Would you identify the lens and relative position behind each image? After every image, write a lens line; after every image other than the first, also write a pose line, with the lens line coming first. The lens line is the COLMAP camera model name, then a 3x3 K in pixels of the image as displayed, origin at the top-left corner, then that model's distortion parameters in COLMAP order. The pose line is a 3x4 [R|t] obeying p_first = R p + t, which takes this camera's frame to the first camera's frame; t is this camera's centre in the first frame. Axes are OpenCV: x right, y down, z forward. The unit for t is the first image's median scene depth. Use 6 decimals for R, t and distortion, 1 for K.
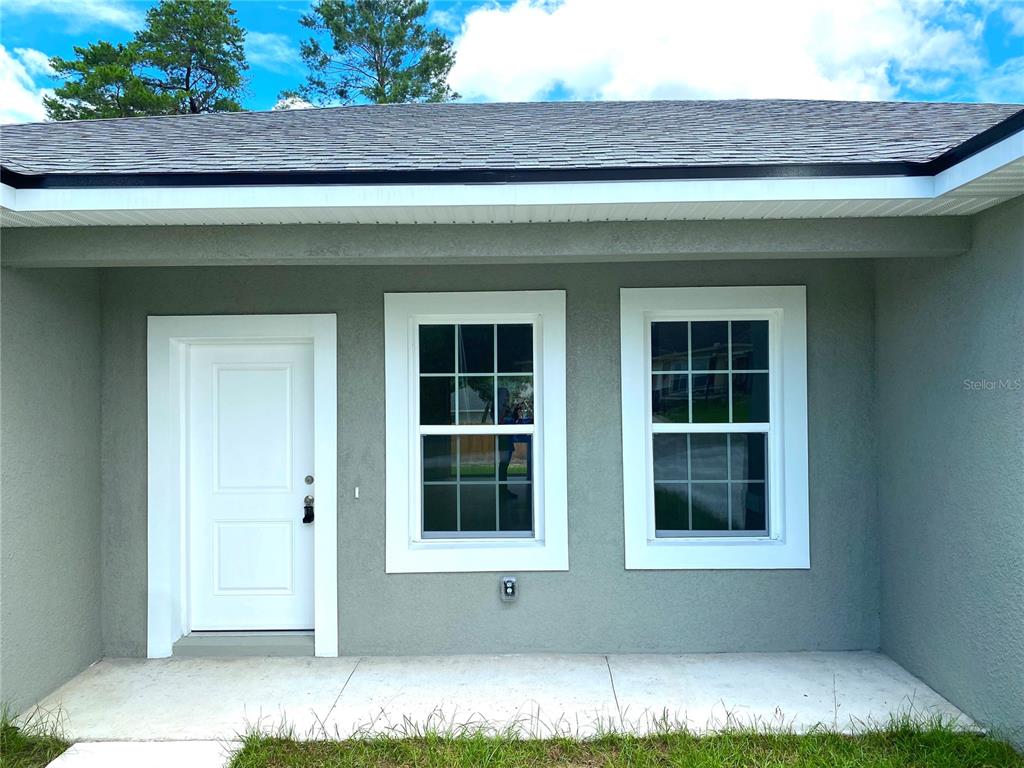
lens RADIAL K [[777.5, 0, 512.0], [0, 777.5, 384.0], [0, 0, 1]] dist [-0.004631, -0.007777]
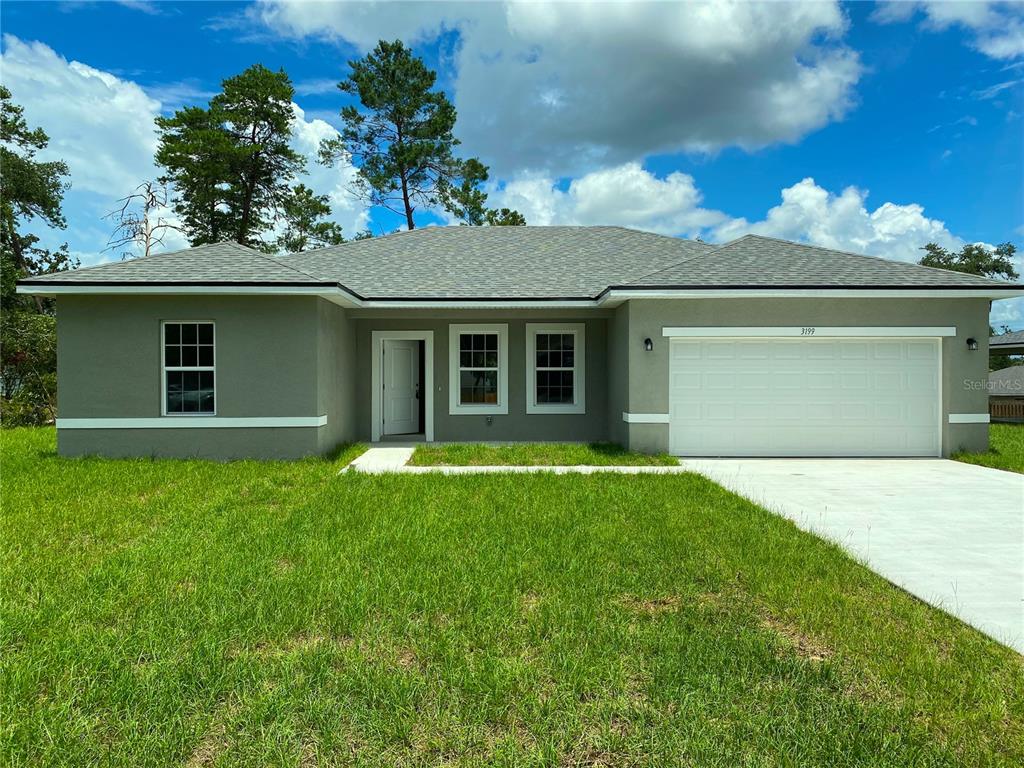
lens RADIAL K [[777.5, 0, 512.0], [0, 777.5, 384.0], [0, 0, 1]] dist [-0.004631, -0.007777]
pose [[0.999894, 0.007651, 0.012355, 0.047805], [-0.007849, 0.999840, 0.016062, 0.068061], [-0.012230, -0.016157, 0.999795, -2.074697]]
